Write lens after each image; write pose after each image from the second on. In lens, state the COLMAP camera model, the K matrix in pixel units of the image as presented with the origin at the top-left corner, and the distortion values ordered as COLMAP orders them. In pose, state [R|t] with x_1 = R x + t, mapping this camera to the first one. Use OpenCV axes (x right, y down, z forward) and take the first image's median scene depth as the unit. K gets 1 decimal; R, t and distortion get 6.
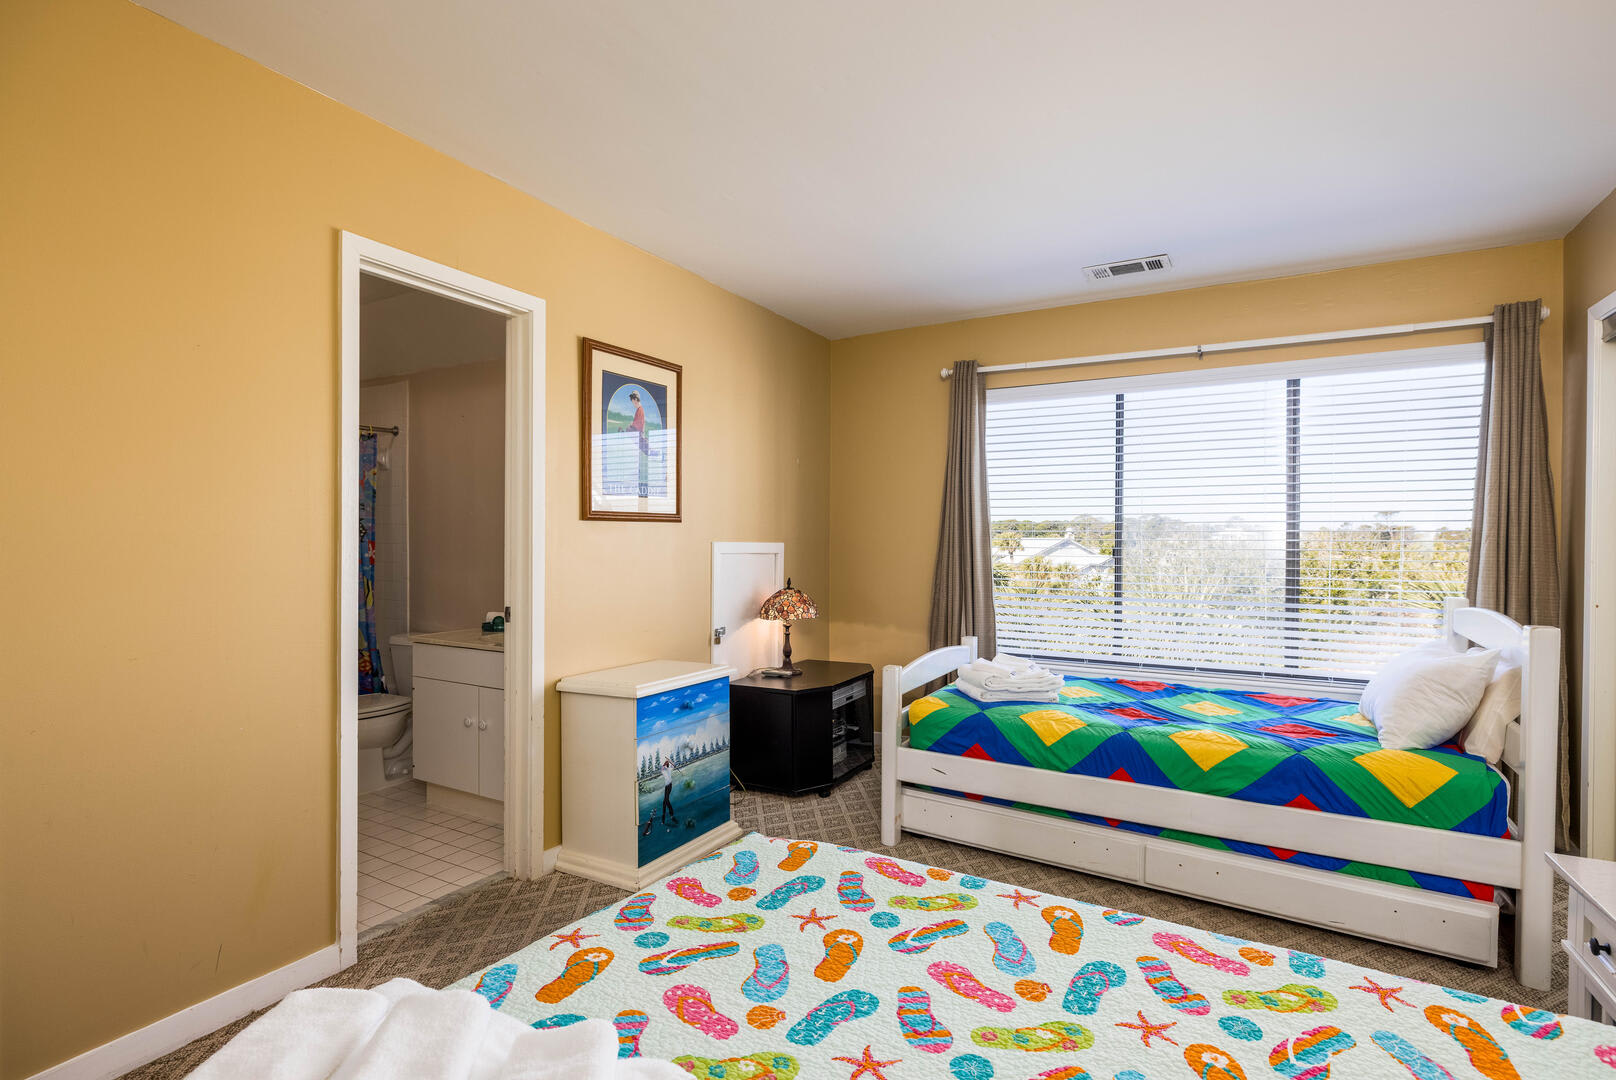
lens RADIAL K [[780.4, 0, 802.6], [0, 780.4, 543.5], [0, 0, 1]] dist [0.005468, 0.000513]
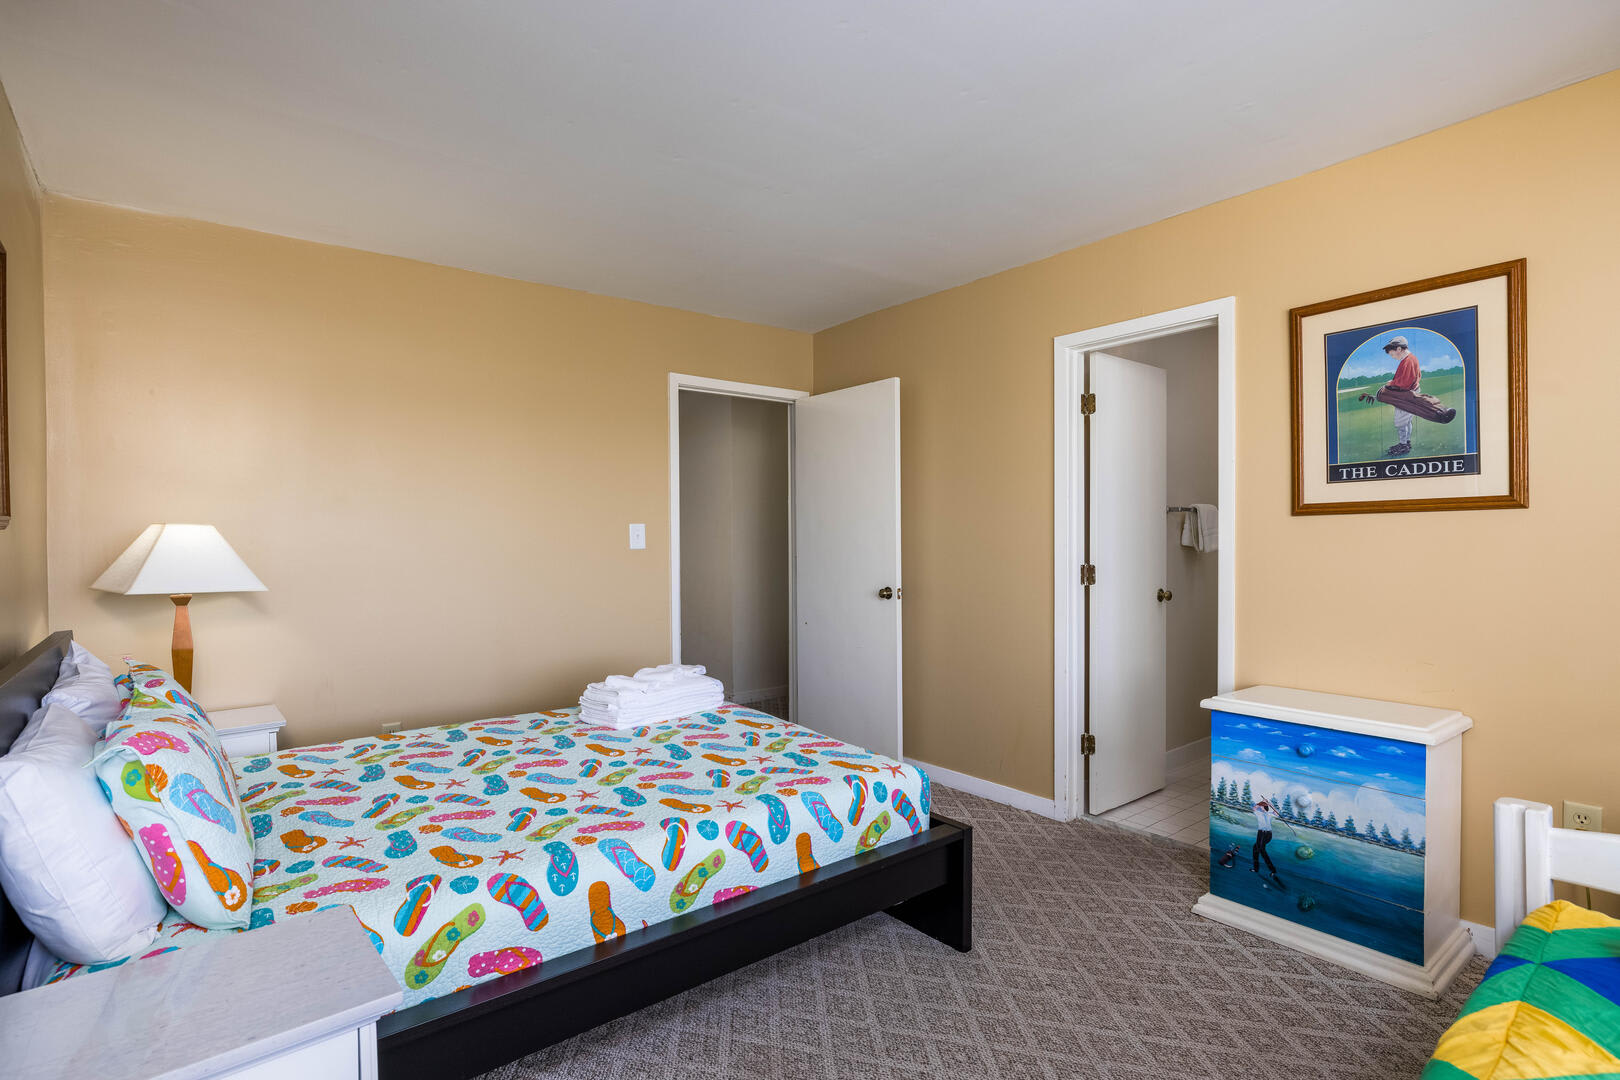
lens RADIAL K [[782.4, 0, 805.8], [0, 782.4, 544.8], [0, 0, 1]] dist [0.005468, 0.000513]
pose [[-0.355134, 0.000248, -0.934815, 0.739366], [-0.002472, 0.999996, 0.001205, 0.003449], [0.934812, 0.002739, -0.355132, 0.790942]]
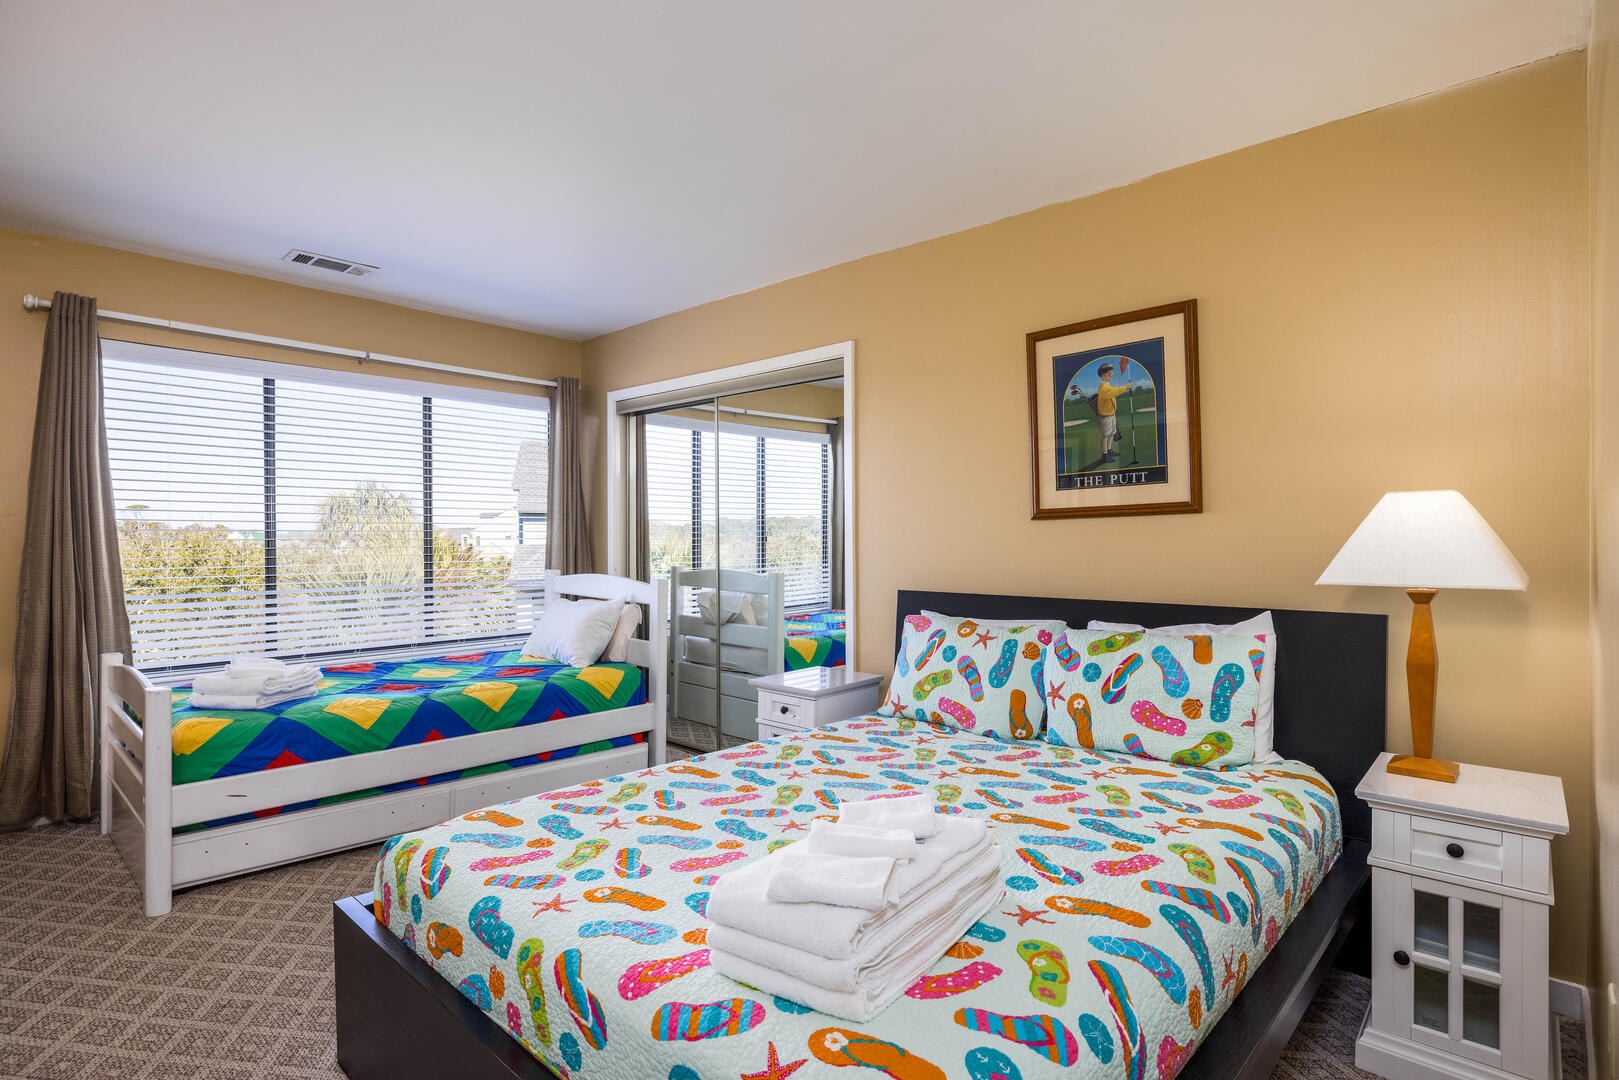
lens RADIAL K [[820.5, 0, 803.0], [0, 820.5, 538.9], [0, 0, 1]] dist [-0.032615, 0.000473]
pose [[0.217576, -0.003014, 0.976039, -0.747854], [0.009351, 0.999956, 0.001004, 0.018105], [-0.975999, 0.008909, 0.217594, 0.265592]]
